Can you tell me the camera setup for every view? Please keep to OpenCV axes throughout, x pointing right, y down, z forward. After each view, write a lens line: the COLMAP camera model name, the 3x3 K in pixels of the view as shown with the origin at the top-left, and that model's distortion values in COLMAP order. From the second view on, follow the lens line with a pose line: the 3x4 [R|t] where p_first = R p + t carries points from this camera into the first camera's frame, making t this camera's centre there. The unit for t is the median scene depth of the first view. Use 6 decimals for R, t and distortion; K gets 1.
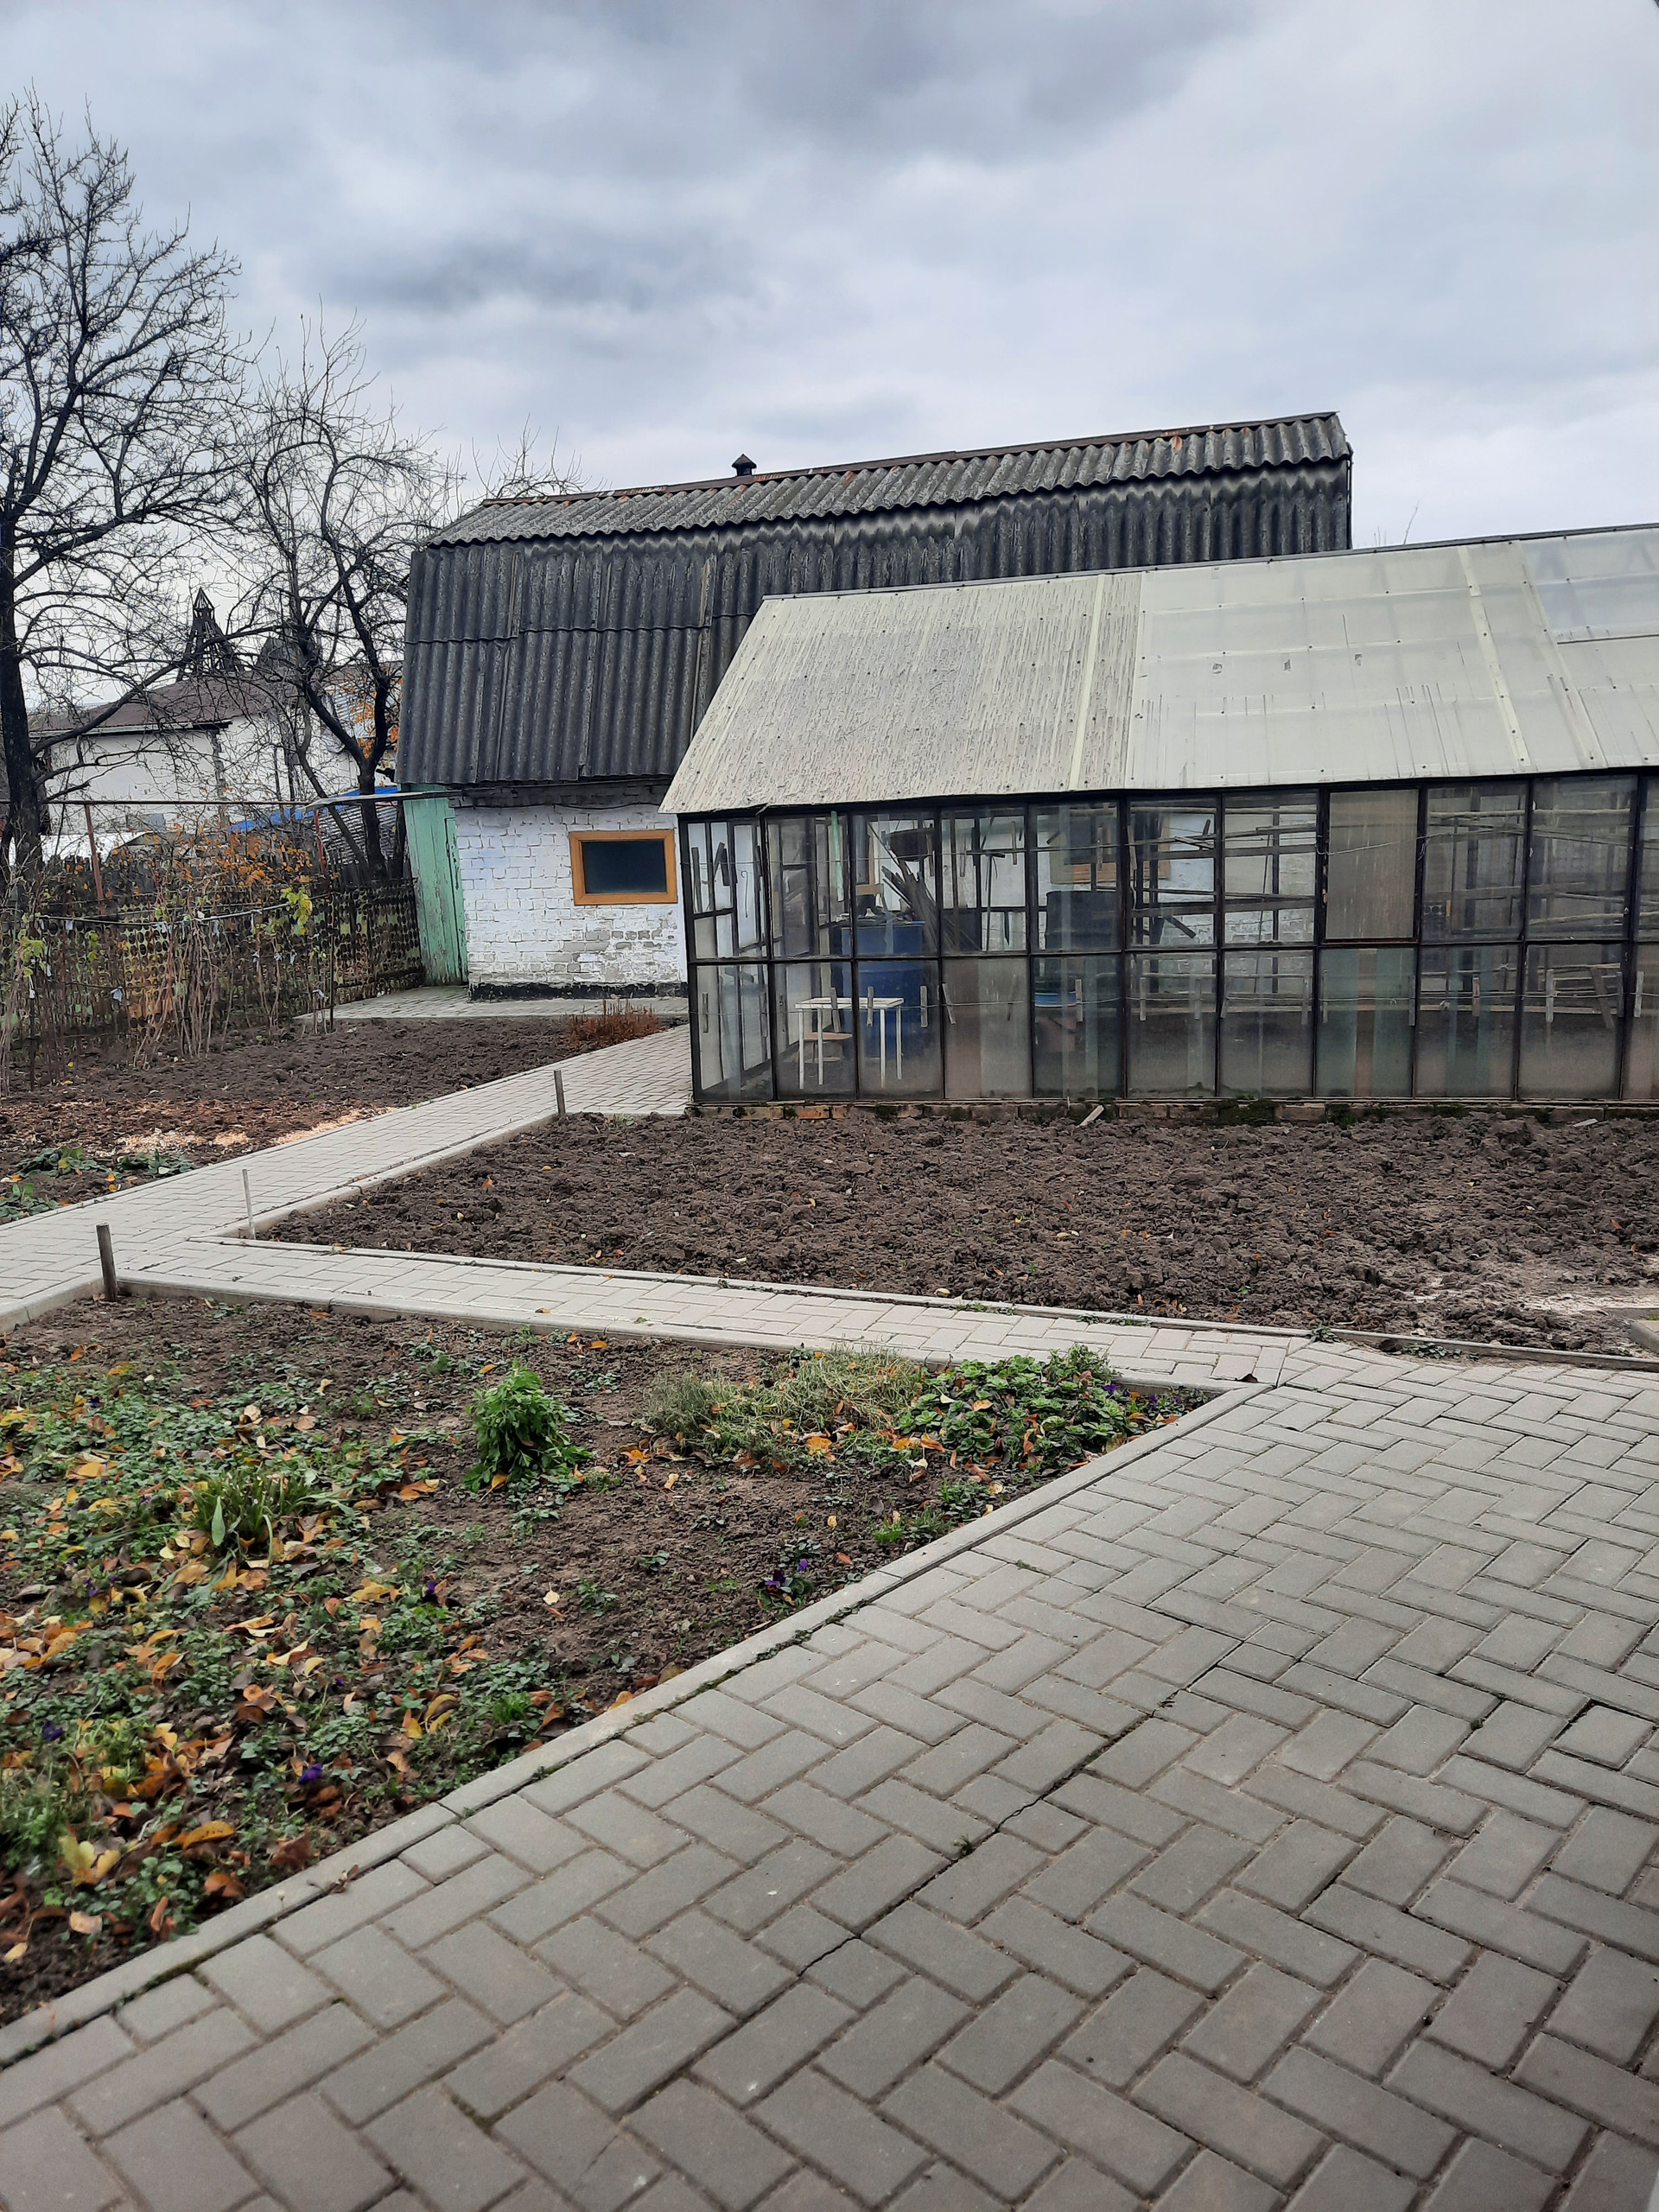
lens RADIAL K [[1616.9, 0, 816.6], [0, 1616.9, 1115.1], [0, 0, 1]] dist [0.054250, -0.043993]
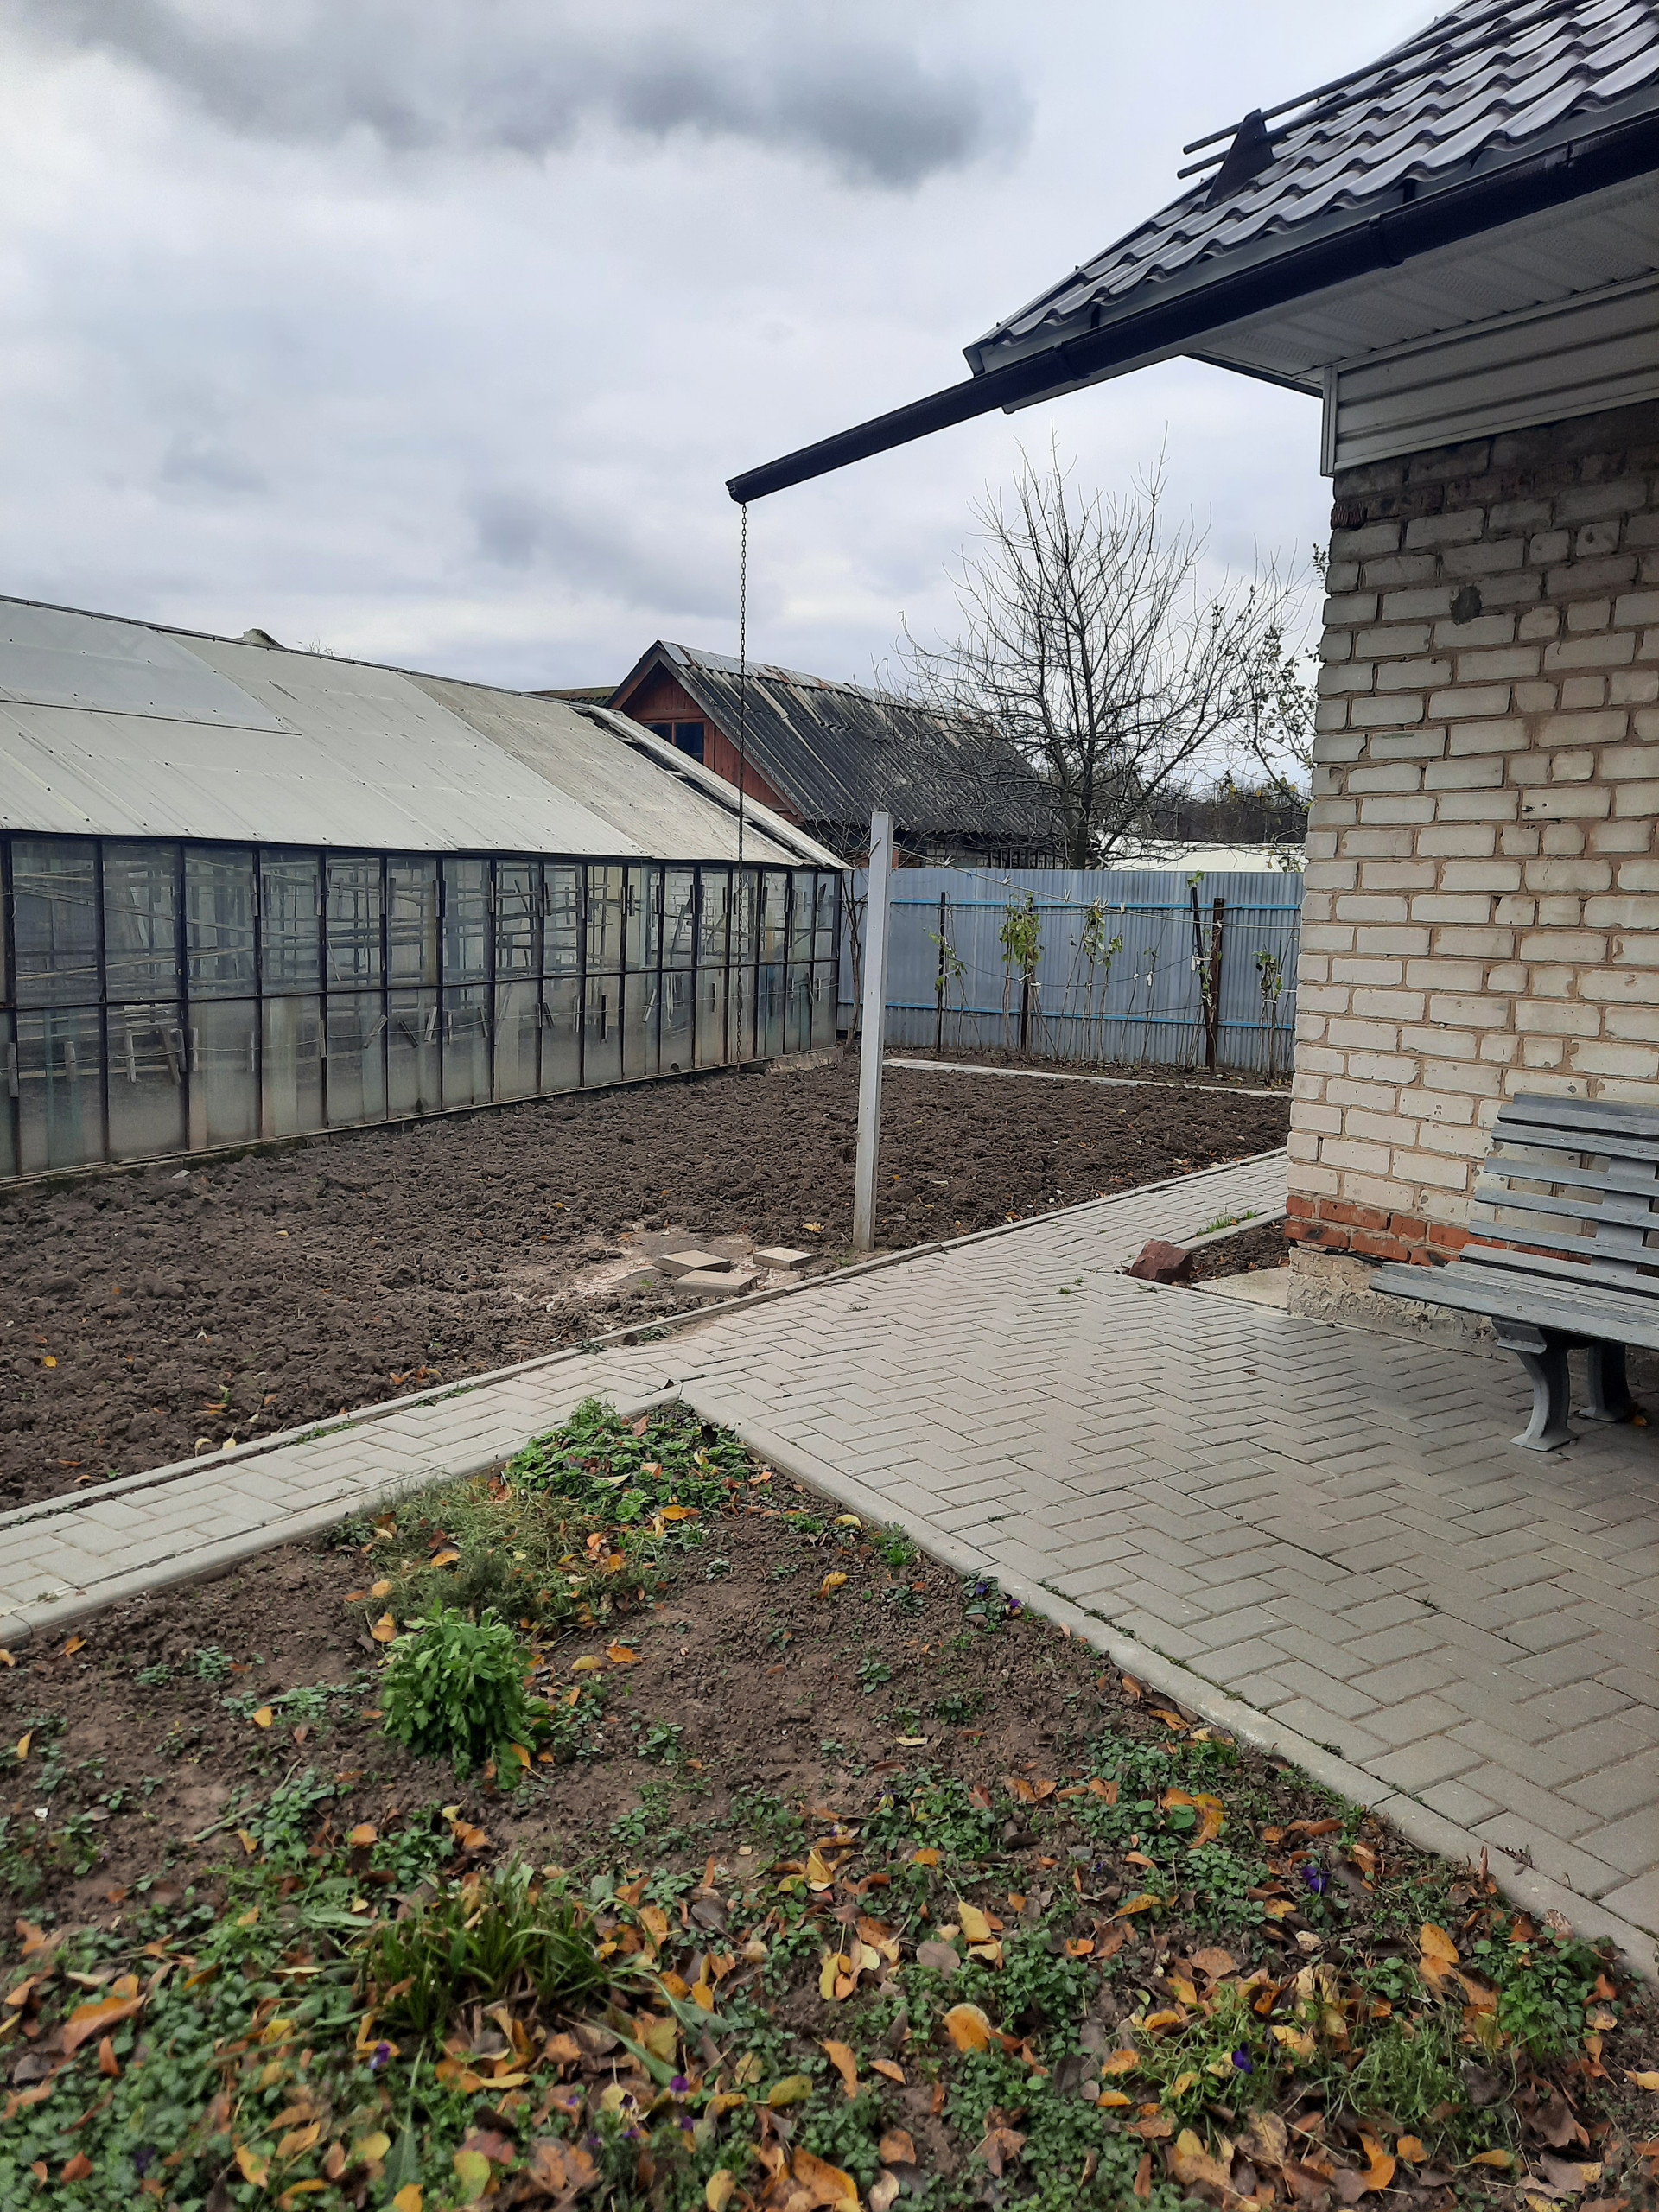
lens RADIAL K [[1616.9, 0, 815.2], [0, 1616.9, 1101.0], [0, 0, 1]] dist [0.054250, -0.043993]
pose [[0.267340, -0.091102, 0.959286, -0.627026], [0.141201, 0.988478, 0.054524, -0.061907], [-0.953201, 0.120876, 0.277124, 0.487502]]
